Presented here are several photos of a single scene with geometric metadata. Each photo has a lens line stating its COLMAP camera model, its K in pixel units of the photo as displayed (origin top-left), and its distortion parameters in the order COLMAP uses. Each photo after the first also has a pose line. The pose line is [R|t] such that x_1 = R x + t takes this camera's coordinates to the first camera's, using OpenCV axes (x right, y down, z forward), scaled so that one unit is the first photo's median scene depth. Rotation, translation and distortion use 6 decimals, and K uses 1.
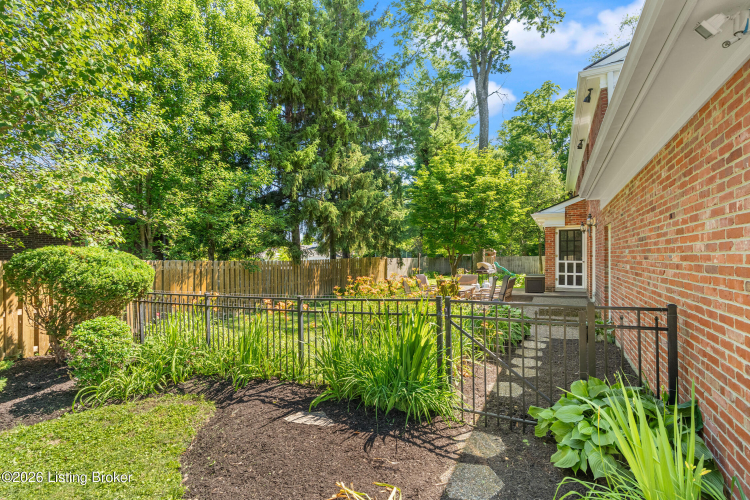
lens RADIAL K [[337.5, 0, 379.0], [0, 337.5, 257.1], [0, 0, 1]] dist [-0.002026, -0.000341]
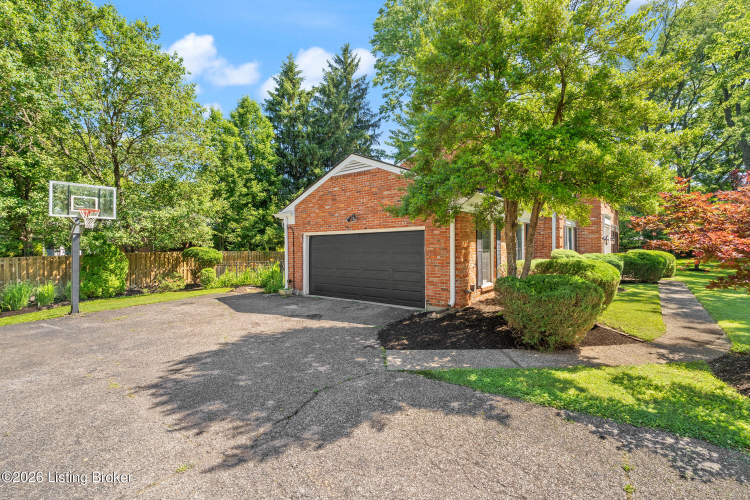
lens RADIAL K [[337.5, 0, 372.9], [0, 337.5, 243.9], [0, 0, 1]] dist [-0.002026, -0.000341]
pose [[0.978979, 0.009049, -0.203760, 0.834816], [-0.009607, 0.999952, -0.001750, -0.044051], [0.203735, 0.003670, 0.979019, -1.109946]]
